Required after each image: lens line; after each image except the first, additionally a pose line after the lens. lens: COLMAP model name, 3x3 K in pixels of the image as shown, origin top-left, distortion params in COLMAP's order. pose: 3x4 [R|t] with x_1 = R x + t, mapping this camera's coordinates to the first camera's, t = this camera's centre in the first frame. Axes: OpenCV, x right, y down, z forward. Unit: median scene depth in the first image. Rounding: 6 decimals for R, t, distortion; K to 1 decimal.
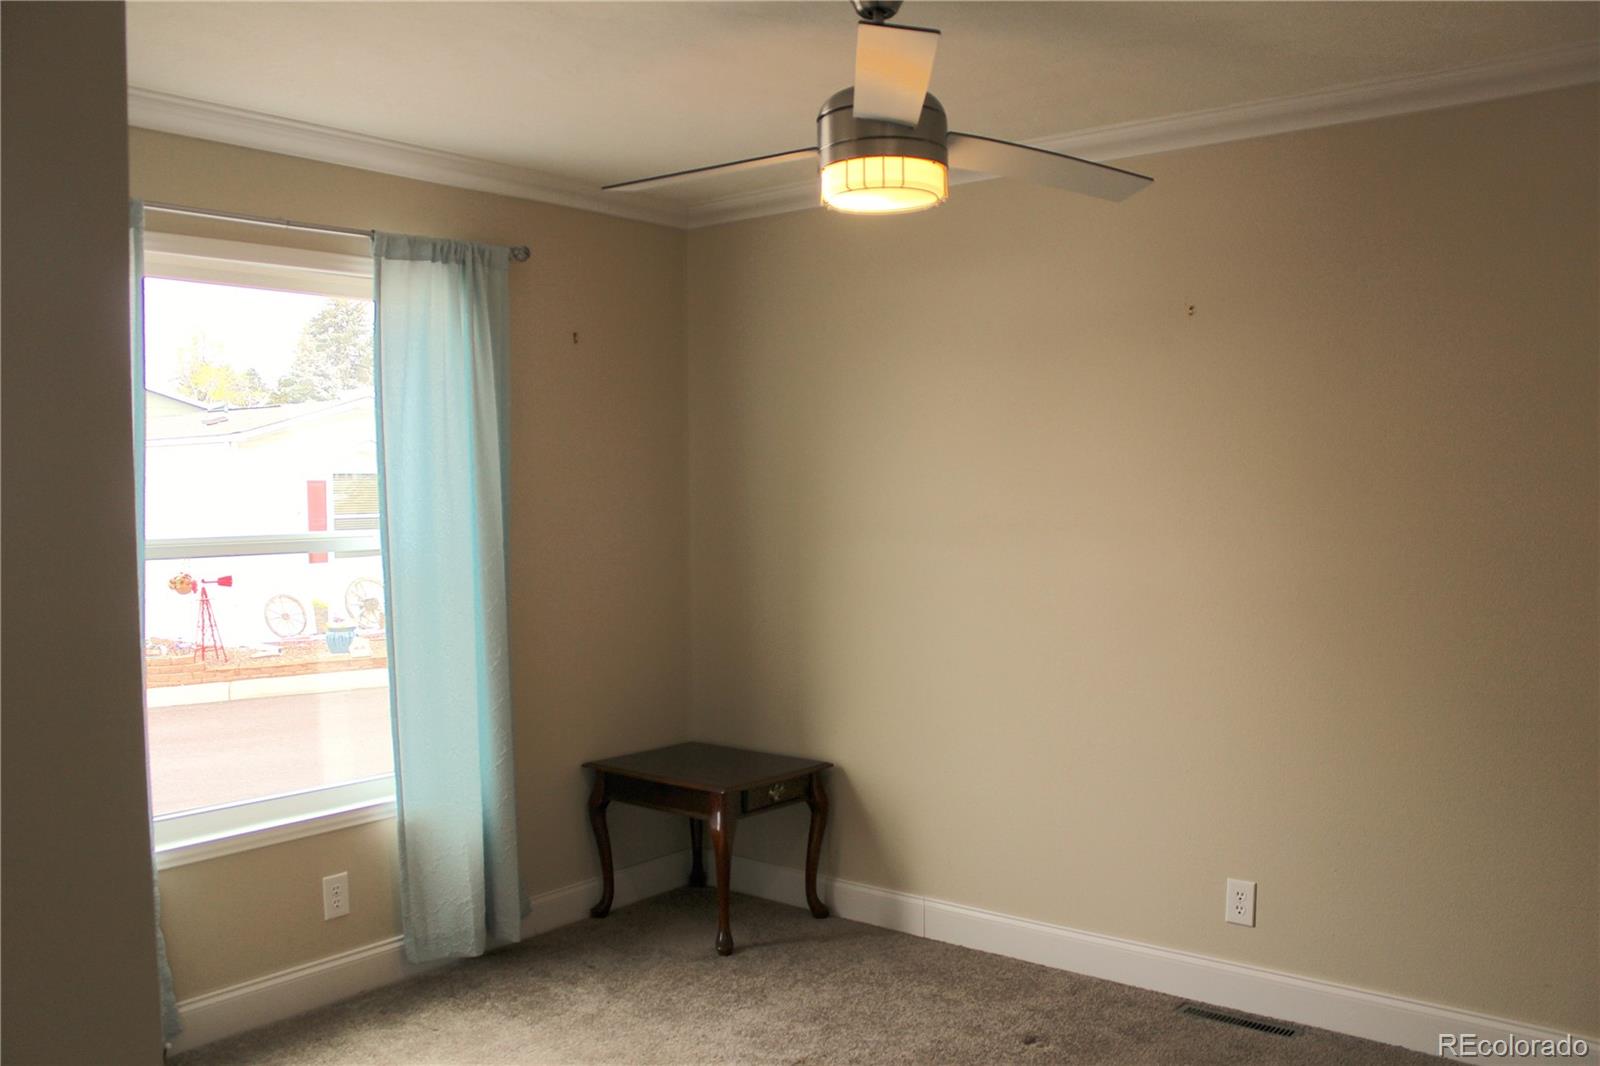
lens RADIAL K [[1331.6, 0, 812.2], [0, 1331.6, 531.0], [0, 0, 1]] dist [-0.148355, 0.092487]
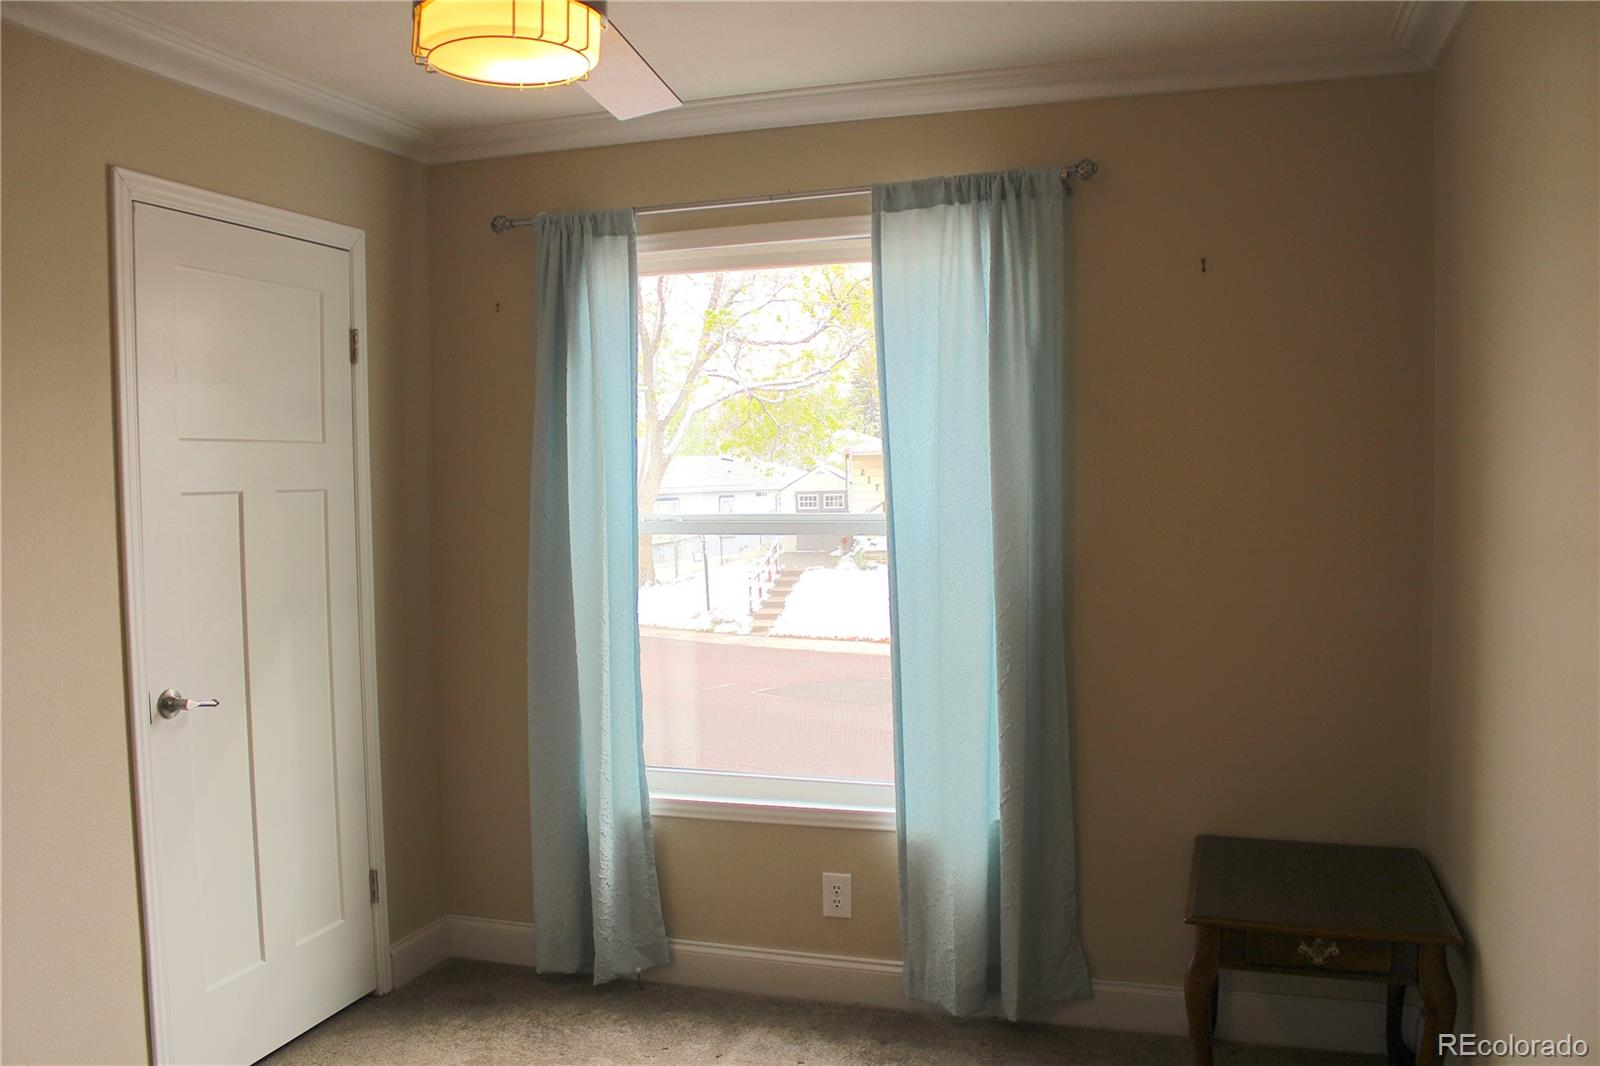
lens RADIAL K [[1331.6, 0, 805.4], [0, 1331.6, 540.0], [0, 0, 1]] dist [-0.148355, 0.092487]
pose [[0.354396, 0.054432, -0.933510, 0.509793], [-0.021954, 0.998513, 0.049888, -0.027566], [0.934838, 0.002814, 0.355064, 0.622056]]
